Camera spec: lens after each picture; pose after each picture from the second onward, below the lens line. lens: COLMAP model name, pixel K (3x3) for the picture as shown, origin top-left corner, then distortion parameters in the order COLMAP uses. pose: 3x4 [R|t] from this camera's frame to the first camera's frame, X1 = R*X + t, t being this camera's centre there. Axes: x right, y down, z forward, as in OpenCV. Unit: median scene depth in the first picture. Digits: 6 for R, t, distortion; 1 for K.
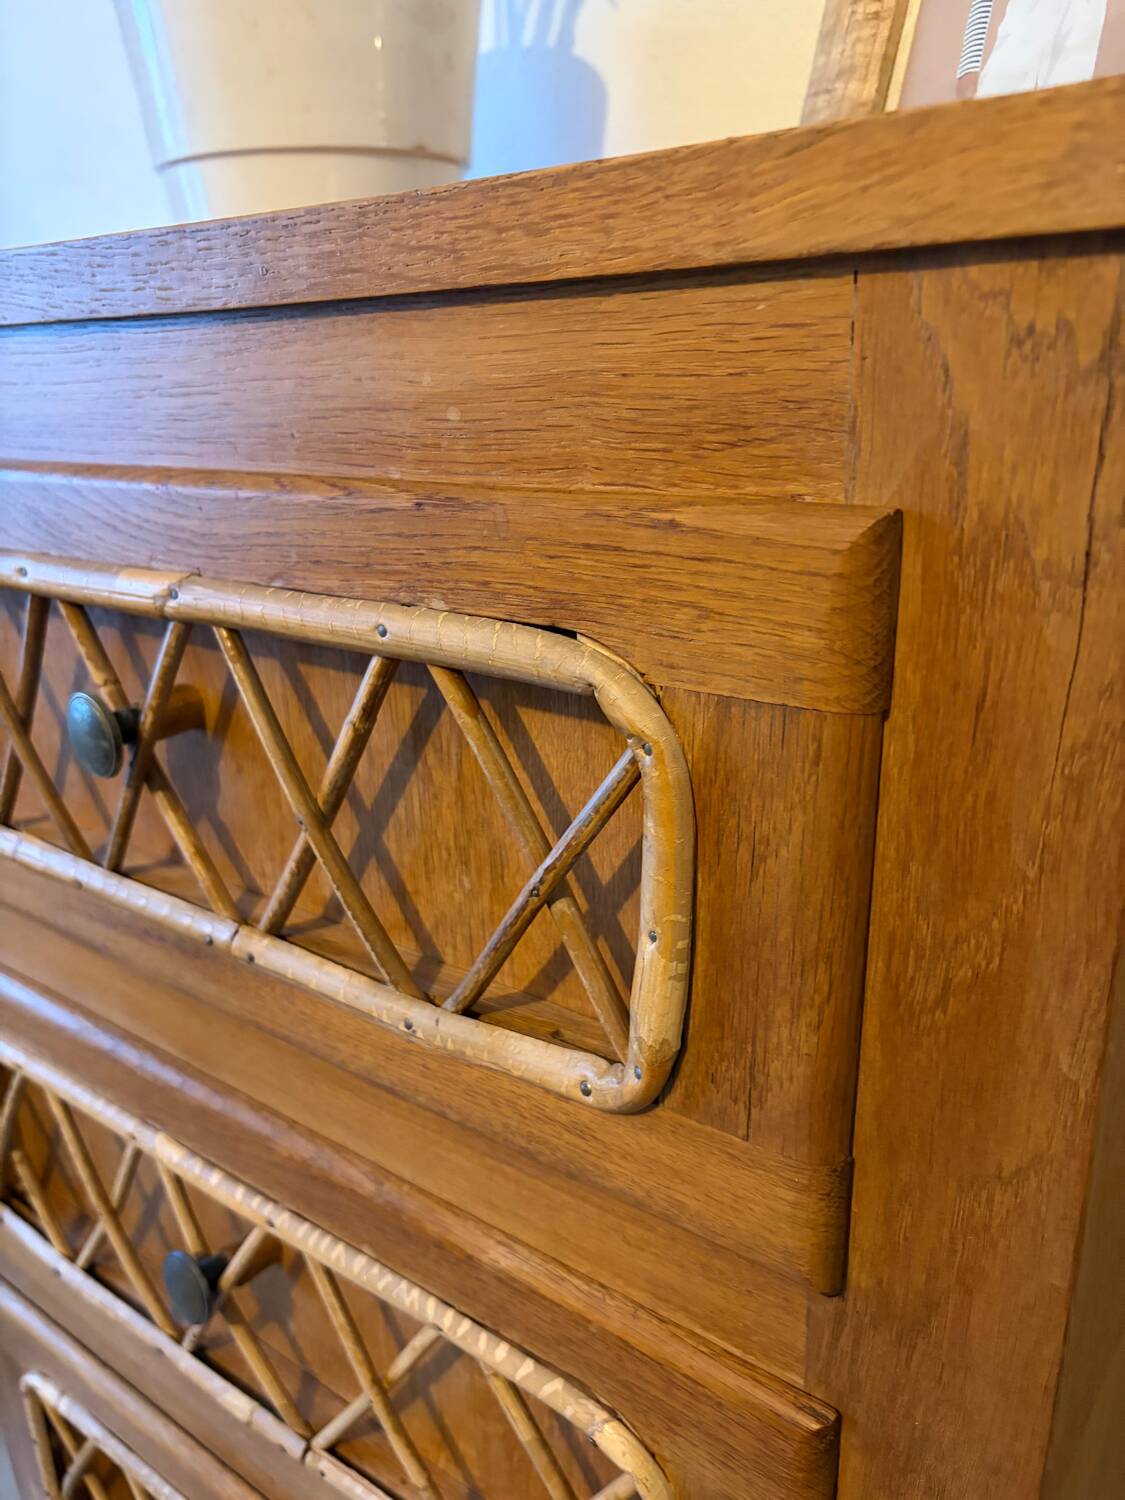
lens RADIAL K [[1158.1, 0, 563.2], [0, 1158.1, 744.2], [0, 0, 1]] dist [0.042047, -0.071699]
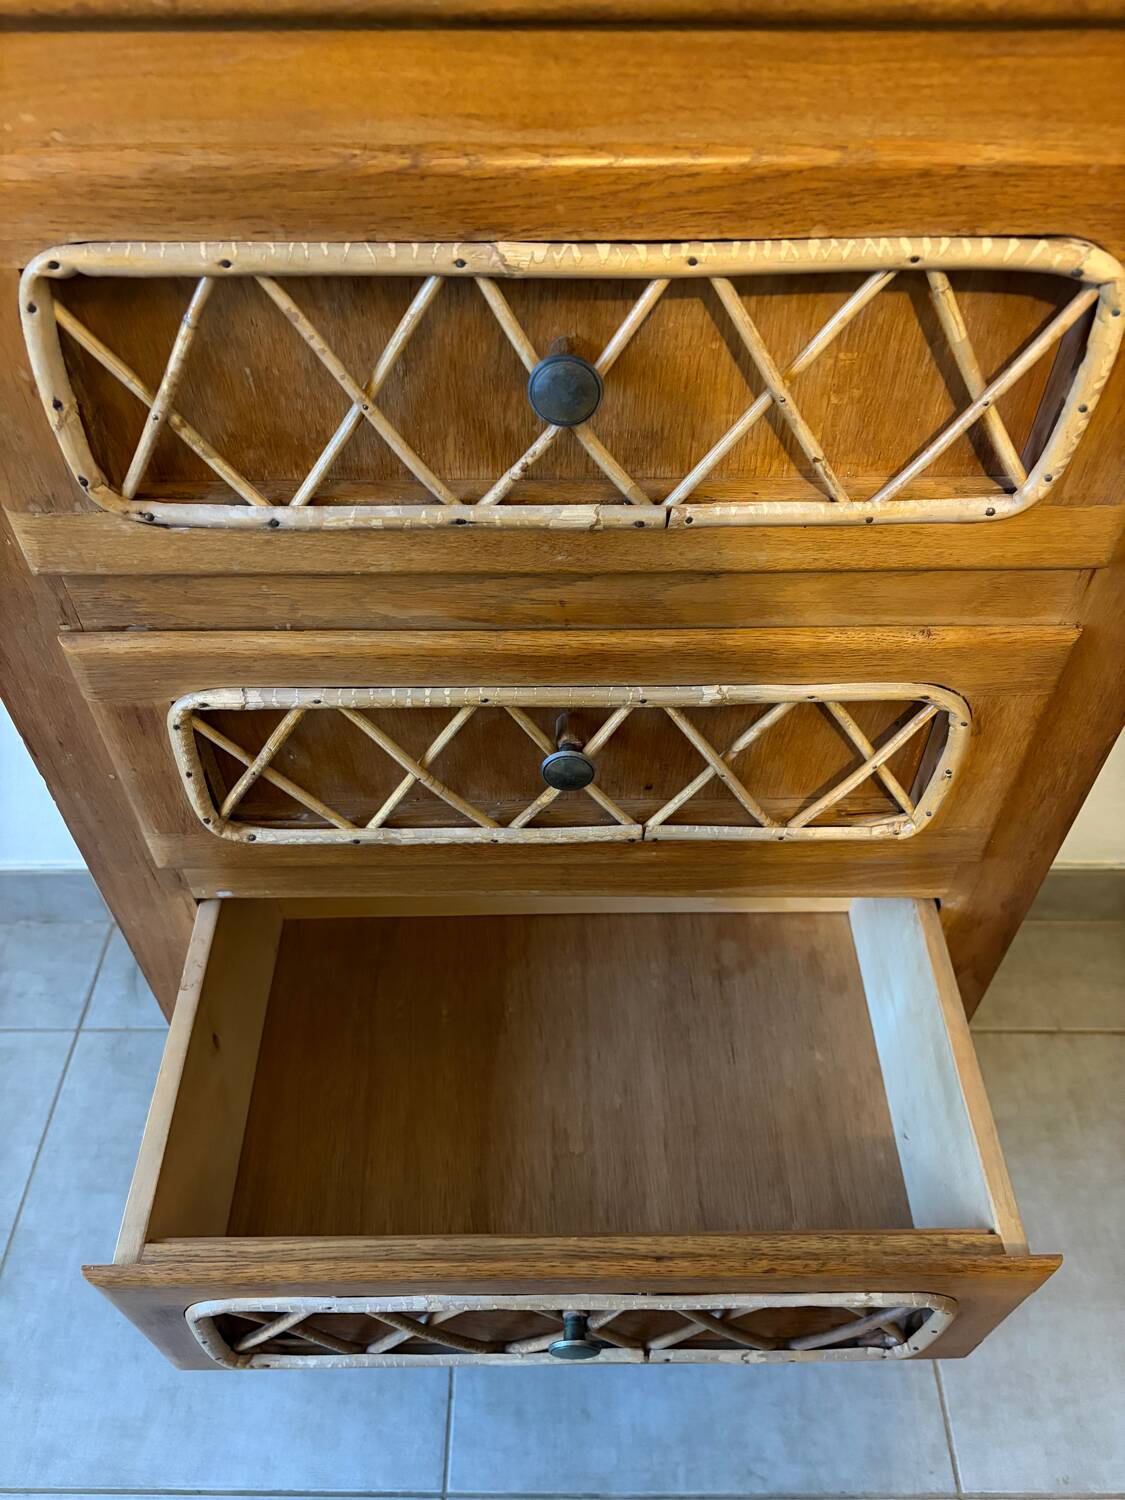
lens RADIAL K [[1135.6, 0, 561.5], [0, 1135.6, 752.9], [0, 0, 1]] dist [0.041928, -0.059094]
pose [[0.795515, -0.425767, 0.431136, -1.444112], [0.171609, 0.840702, 0.513587, 0.358324], [-0.581125, -0.334579, 0.741856, 0.259513]]
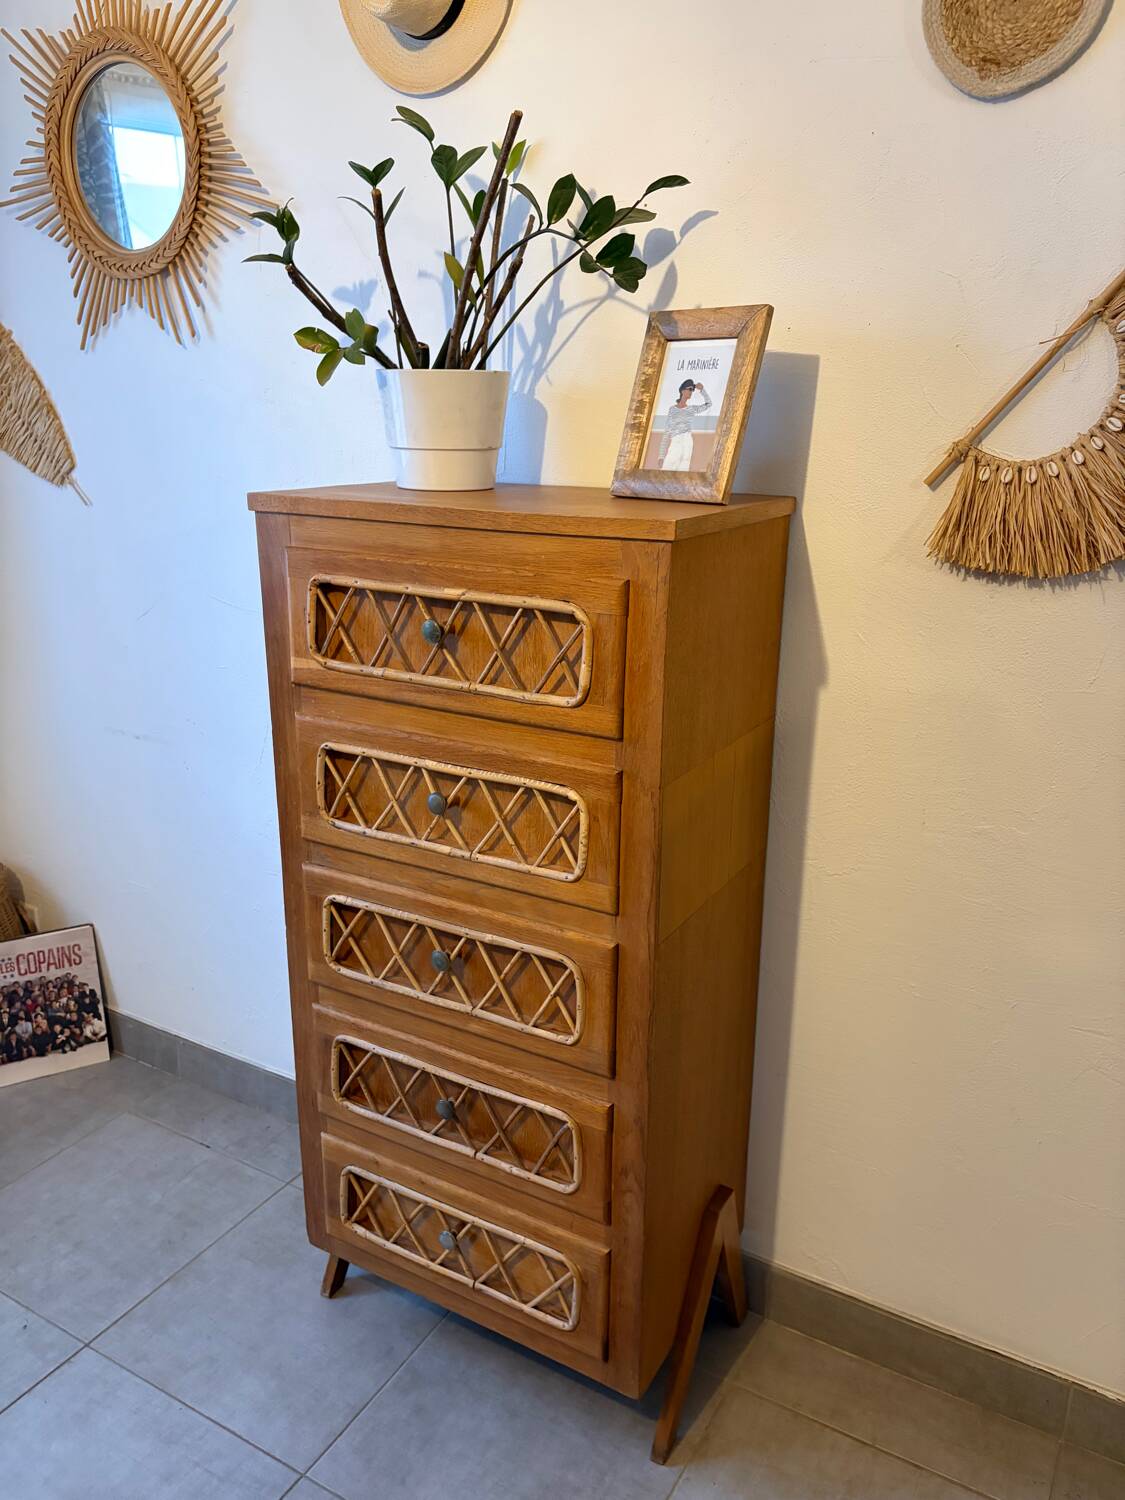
lens RADIAL K [[1135.6, 0, 561.5], [0, 1135.6, 752.9], [0, 0, 1]] dist [0.041928, -0.059094]
pose [[0.991404, 0.003309, 0.130795, -0.638469], [0.000375, 0.999604, -0.028134, 0.669401], [-0.130837, 0.027941, 0.991010, -3.698769]]
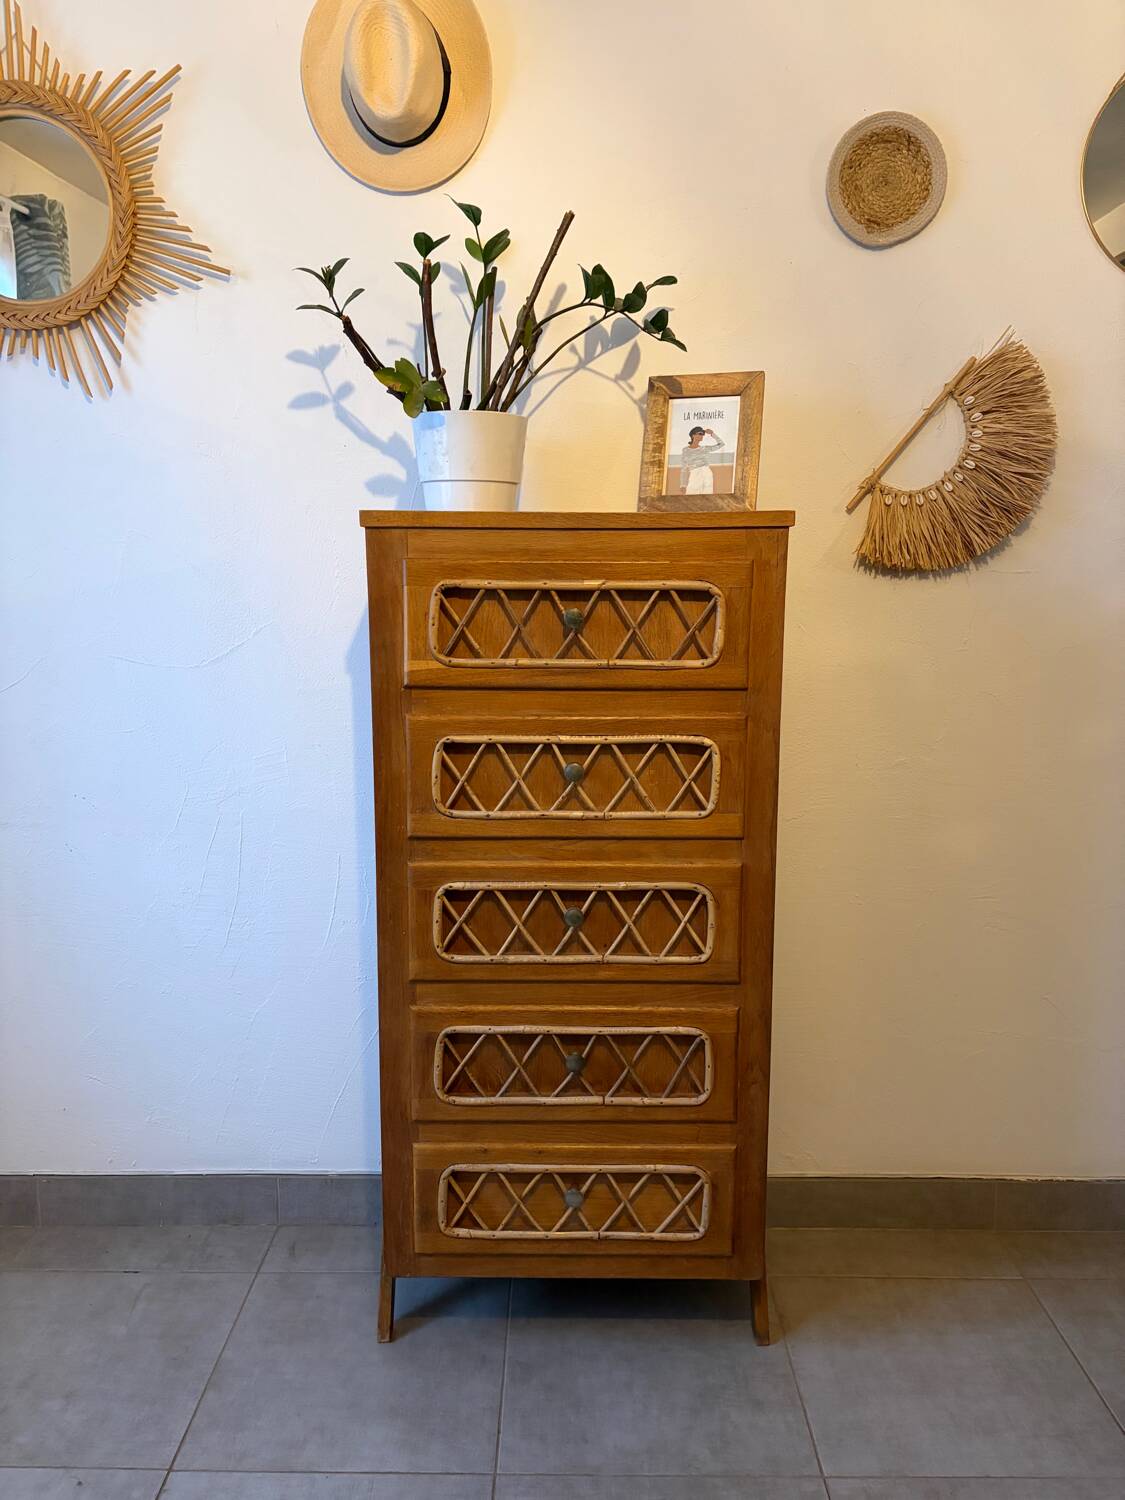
lens RADIAL K [[1137.8, 0, 557.4], [0, 1137.8, 750.5], [0, 0, 1]] dist [0.057405, -0.084340]
pose [[0.800646, -0.060439, 0.596082, -4.196982], [0.164718, 0.978766, -0.122004, 1.370844], [-0.576051, 0.195867, 0.793600, -3.144525]]
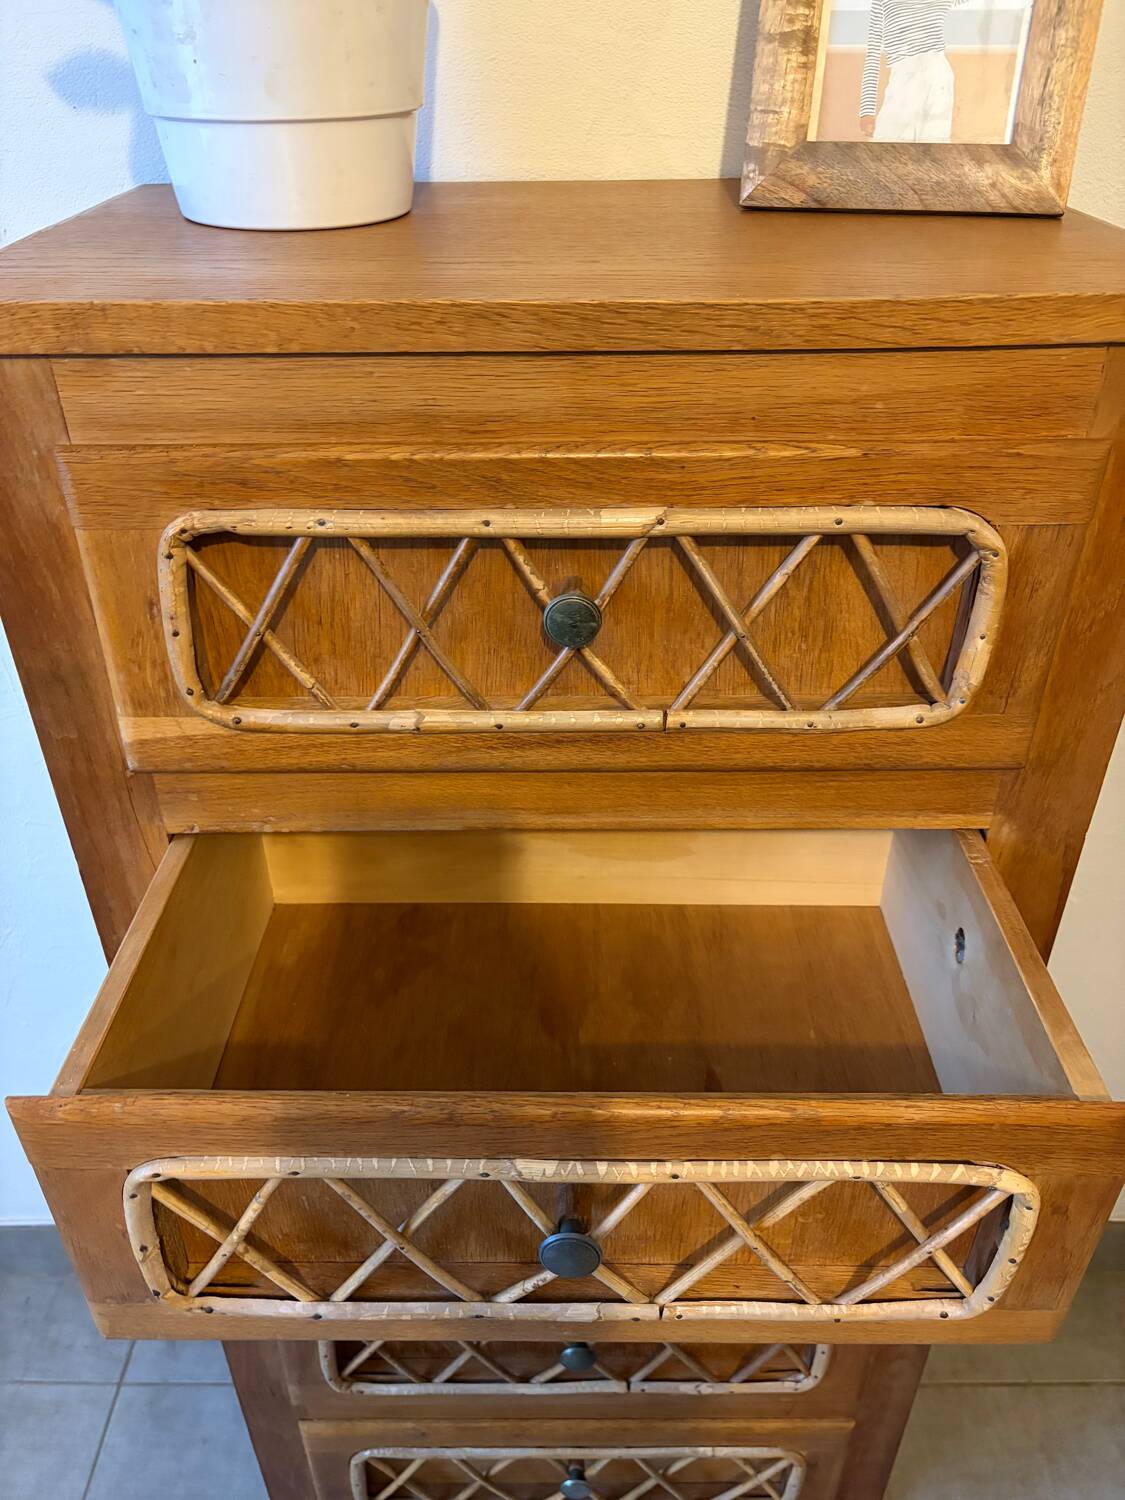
lens RADIAL K [[1144.8, 0, 556.8], [0, 1144.8, 756.2], [0, 0, 1]] dist [0.024758, -0.039948]
pose [[0.796491, -0.308545, 0.520003, -1.738543], [0.175151, 0.940867, 0.289986, -0.389607], [-0.578727, -0.139892, 0.803433, -0.323003]]
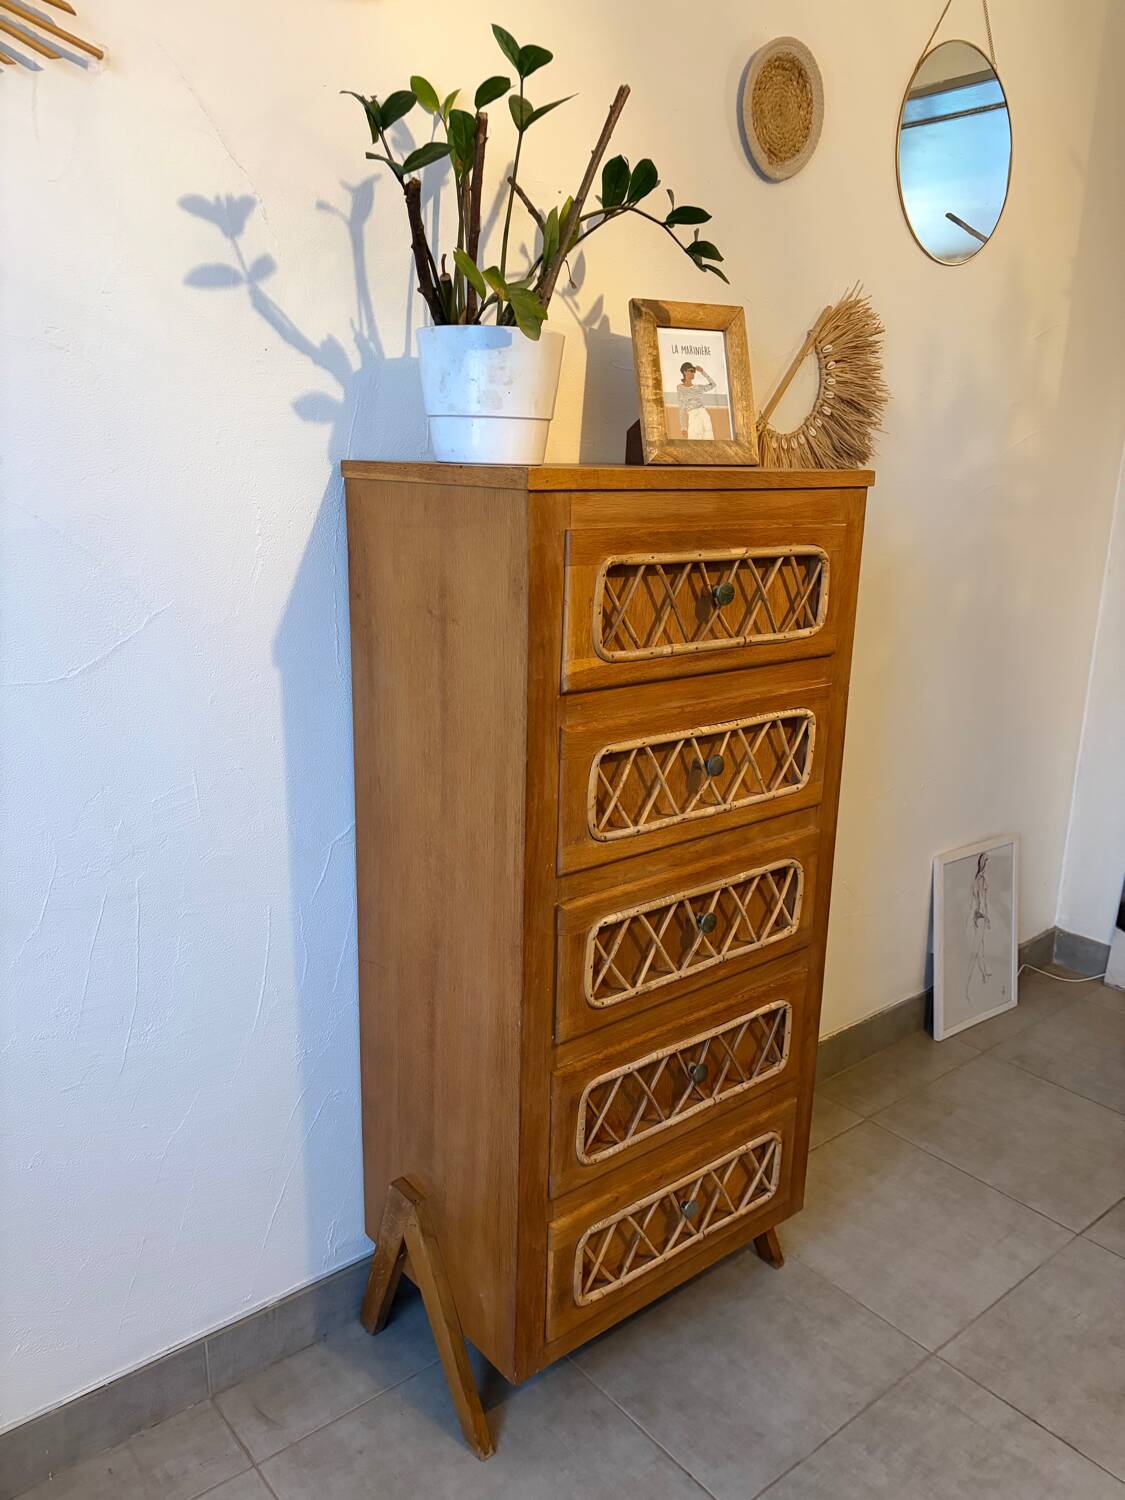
lens RADIAL K [[1135.6, 0, 561.5], [0, 1135.6, 752.9], [0, 0, 1]] dist [0.041928, -0.059094]
pose [[0.230080, -0.213727, 0.949412, -5.797562], [0.282540, 0.948235, 0.144991, -0.287510], [-0.931254, 0.234887, 0.278556, 0.796984]]
